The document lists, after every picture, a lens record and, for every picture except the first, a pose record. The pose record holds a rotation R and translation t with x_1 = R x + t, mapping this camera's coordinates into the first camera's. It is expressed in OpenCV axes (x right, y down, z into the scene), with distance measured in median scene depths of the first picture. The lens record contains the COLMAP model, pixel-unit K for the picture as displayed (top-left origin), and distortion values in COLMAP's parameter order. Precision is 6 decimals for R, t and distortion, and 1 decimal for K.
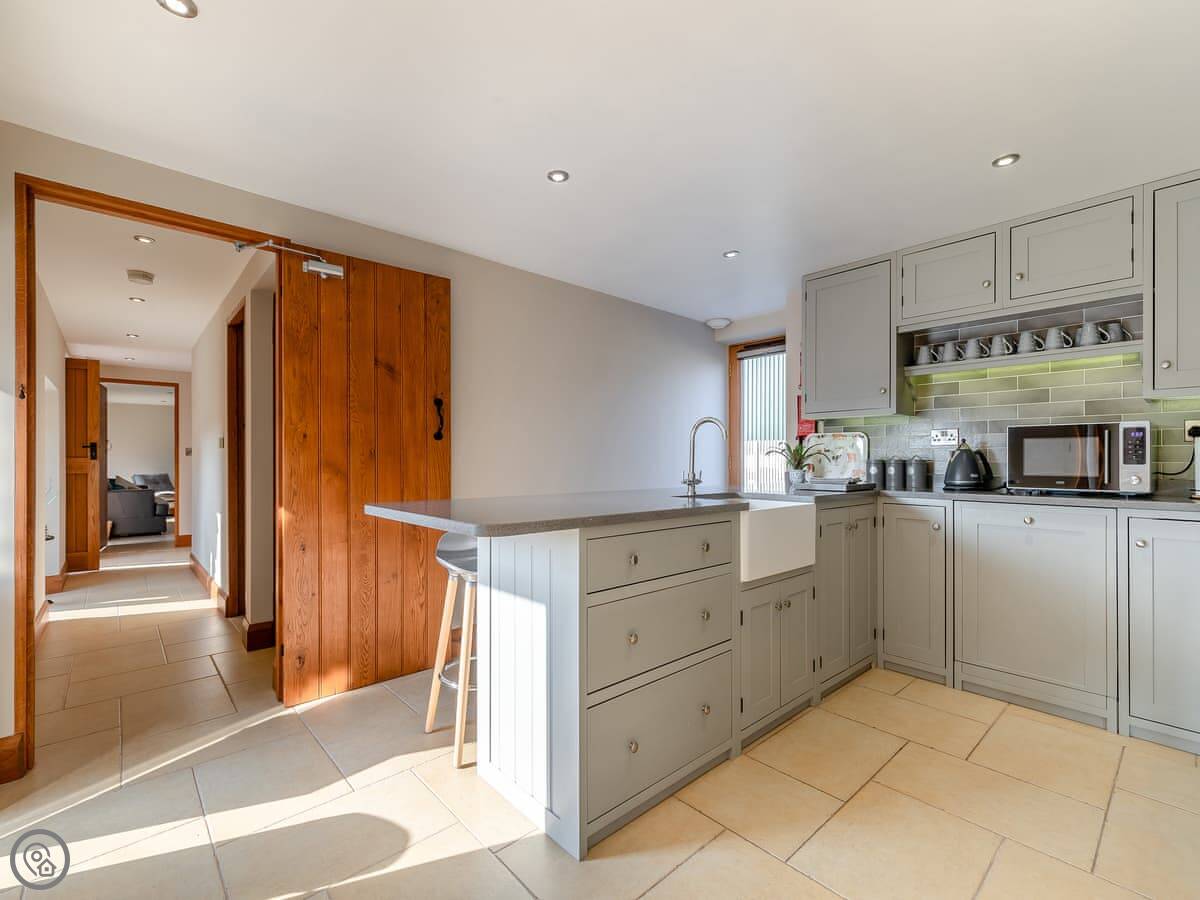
lens RADIAL K [[537.8, 0, 603.3], [0, 537.8, 462.4], [0, 0, 1]] dist [0.003744, -0.000312]
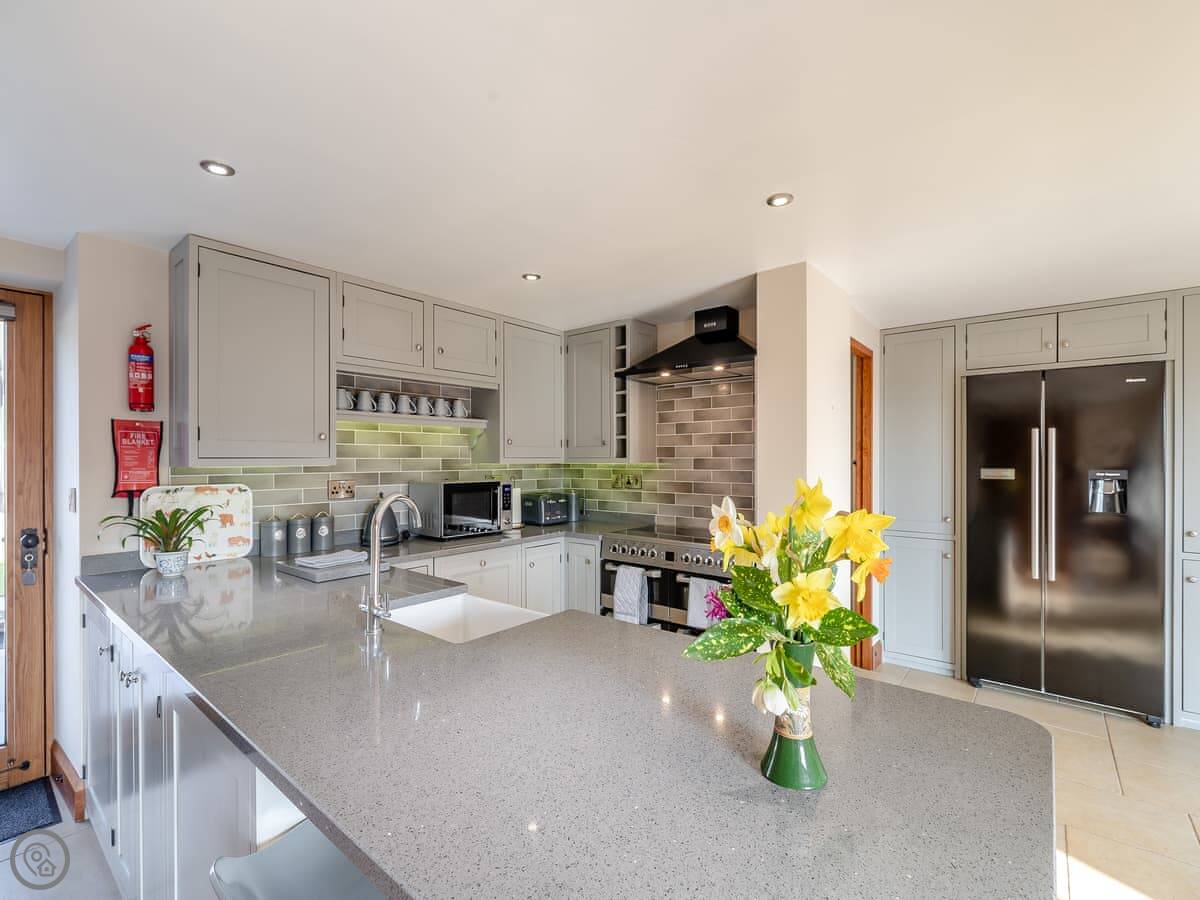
lens RADIAL K [[532.9, 0, 603.0], [0, 532.9, 456.5], [0, 0, 1]] dist [-0.001079, -0.000253]
pose [[-0.140424, 0.001485, 0.990090, -0.322776], [0.006010, 0.999982, -0.000647, -0.098644], [-0.990073, 0.005860, -0.140431, 0.682026]]
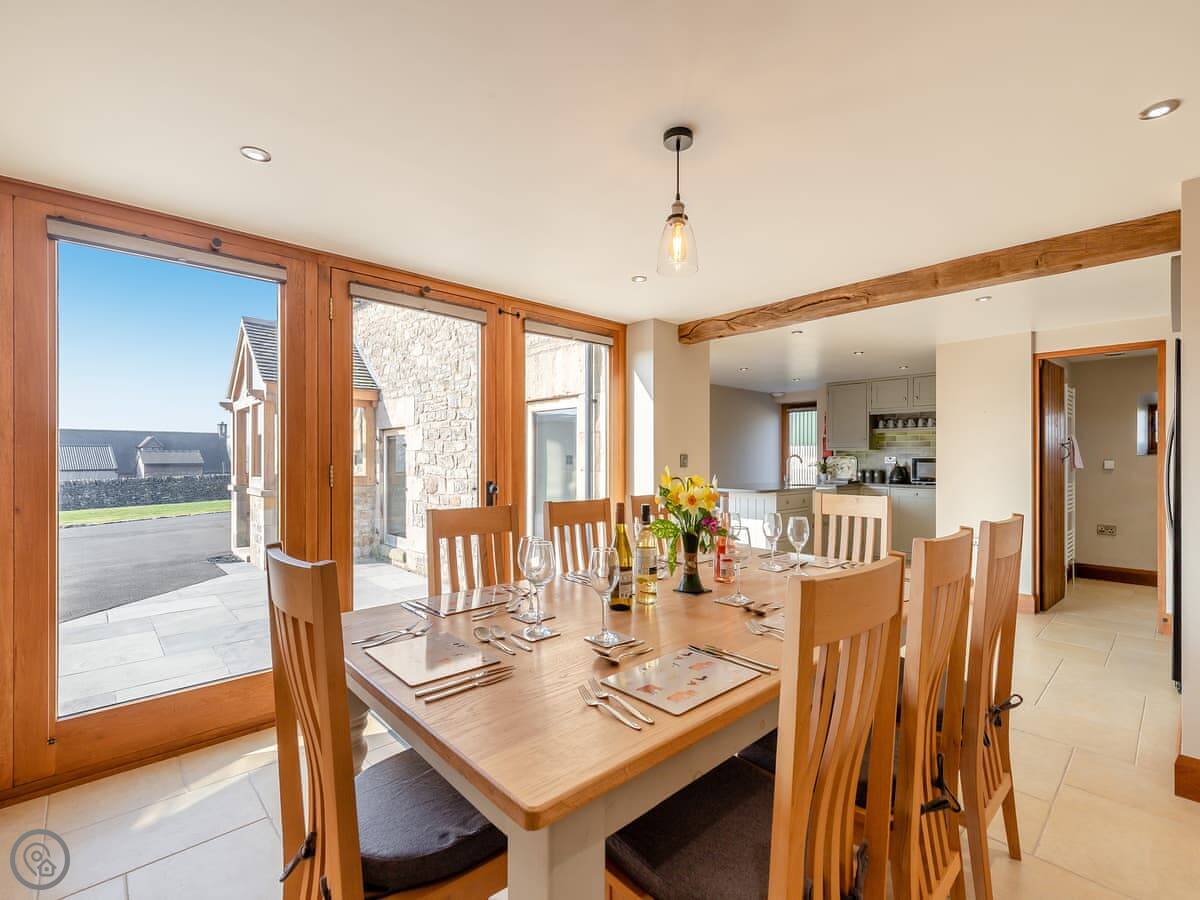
lens RADIAL K [[537.8, 0, 603.3], [0, 537.8, 462.4], [0, 0, 1]] dist [0.003744, -0.000312]
pose [[0.999983, 0.000051, 0.005899, -0.583723], [-0.000072, 0.999994, 0.003581, -0.043902], [-0.005899, -0.003582, 0.999976, -1.248232]]
